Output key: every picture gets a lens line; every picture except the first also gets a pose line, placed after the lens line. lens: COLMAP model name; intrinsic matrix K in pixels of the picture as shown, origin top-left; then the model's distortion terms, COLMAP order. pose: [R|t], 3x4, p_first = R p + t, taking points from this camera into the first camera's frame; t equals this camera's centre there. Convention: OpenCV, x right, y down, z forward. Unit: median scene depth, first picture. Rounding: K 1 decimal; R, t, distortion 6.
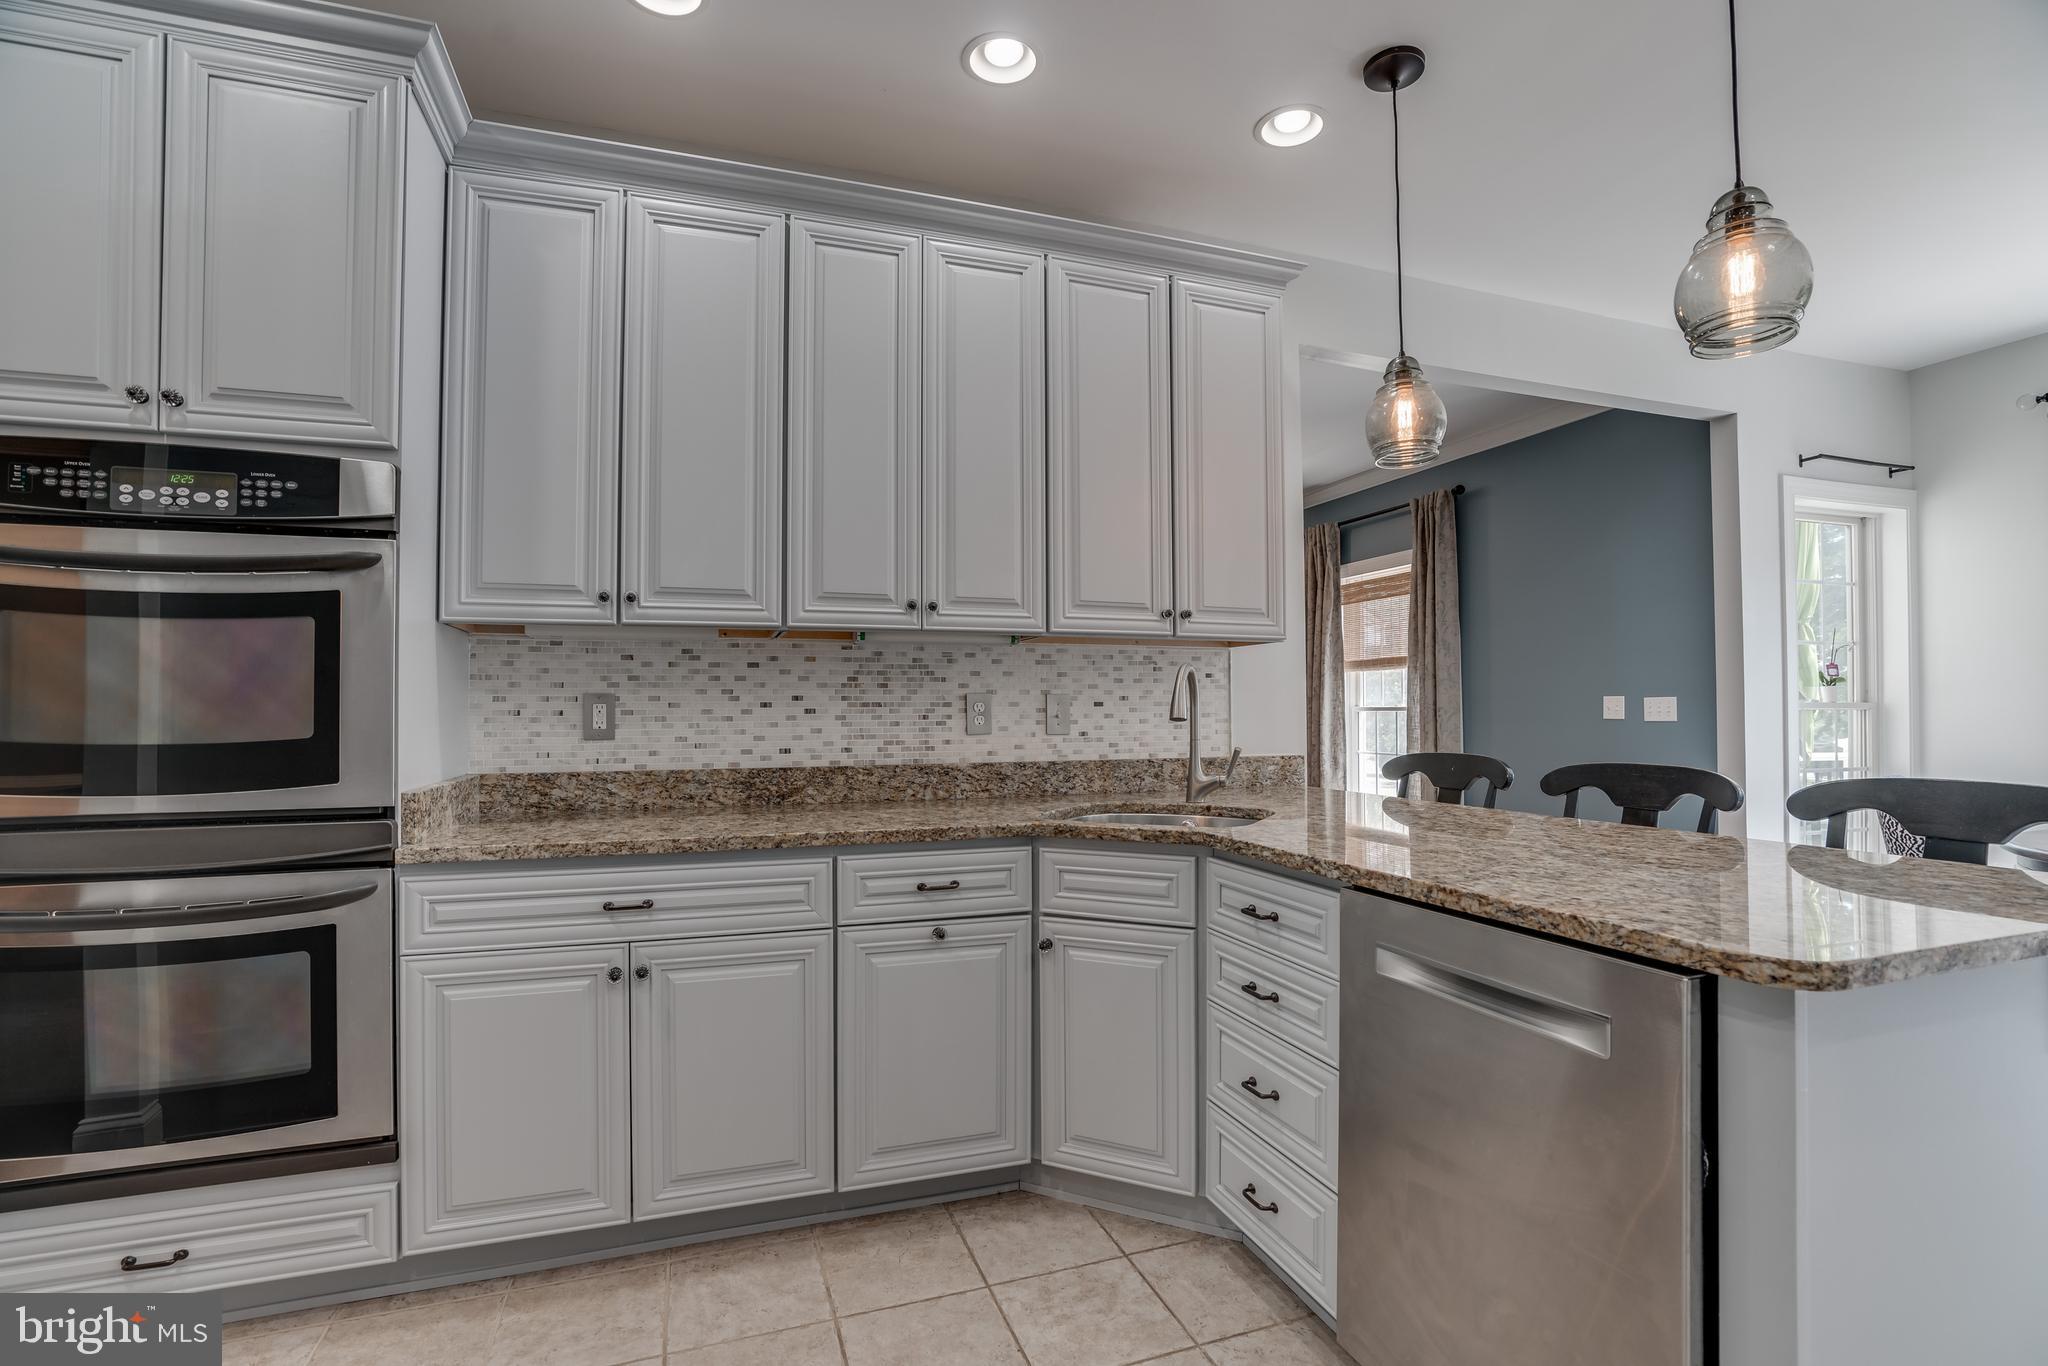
lens RADIAL K [[986.3, 0, 1029.4], [0, 986.3, 684.7], [0, 0, 1]] dist [-0.022041, 0.001713]
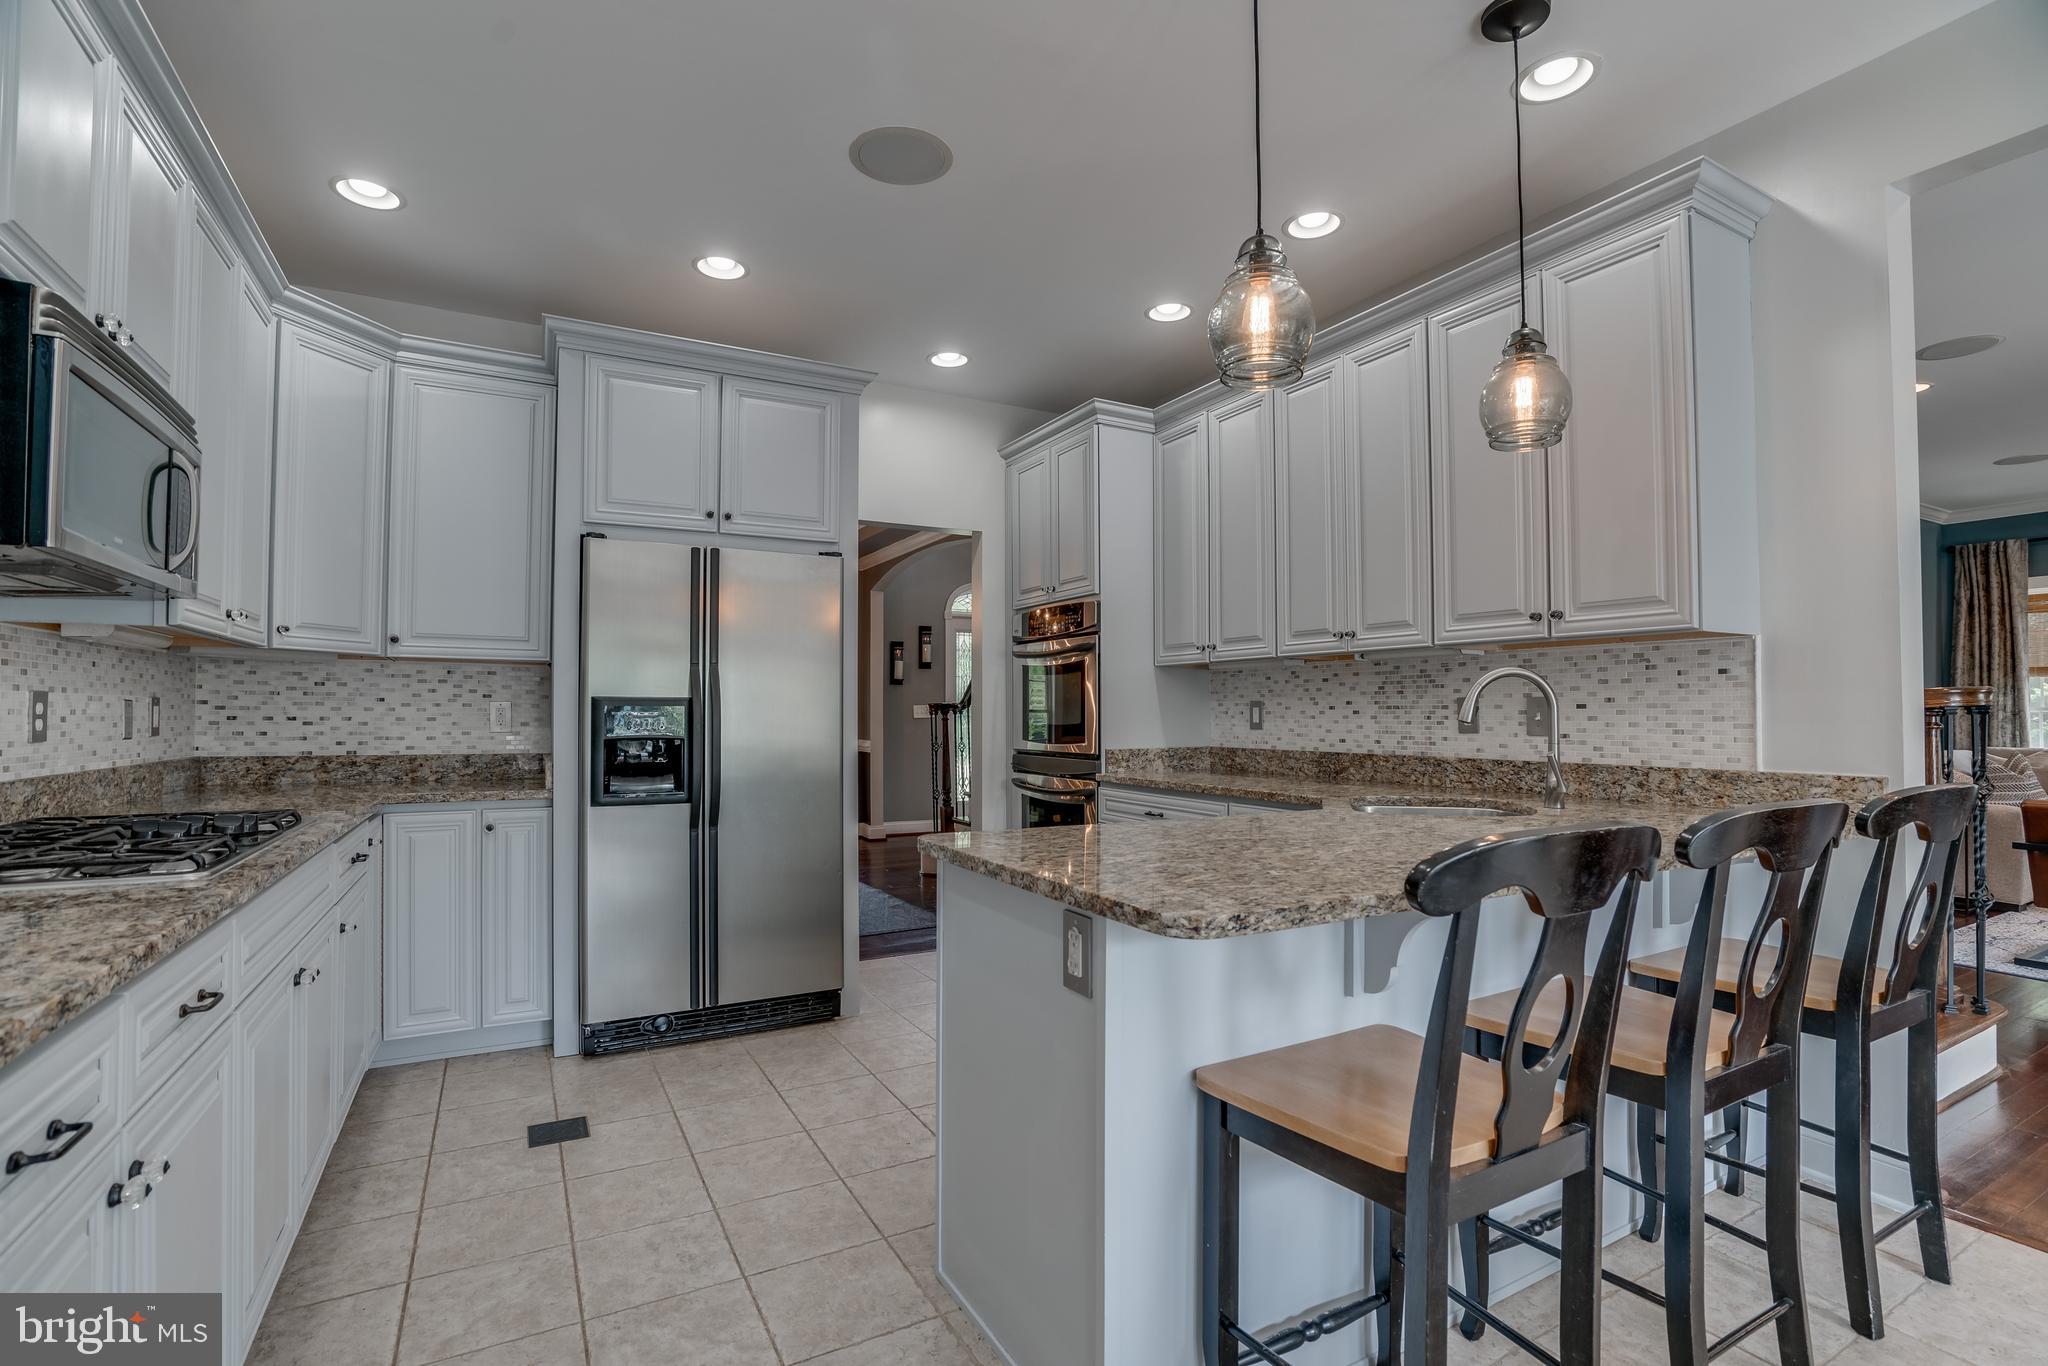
lens RADIAL K [[928.6, 0, 1039.3], [0, 928.6, 698.8], [0, 0, 1]] dist [-0.003563, -0.000140]
pose [[0.178785, -0.010122, -0.983836, 0.947952], [0.025220, 0.999666, -0.005702, 0.004117], [0.983565, -0.023793, 0.178980, 0.328639]]
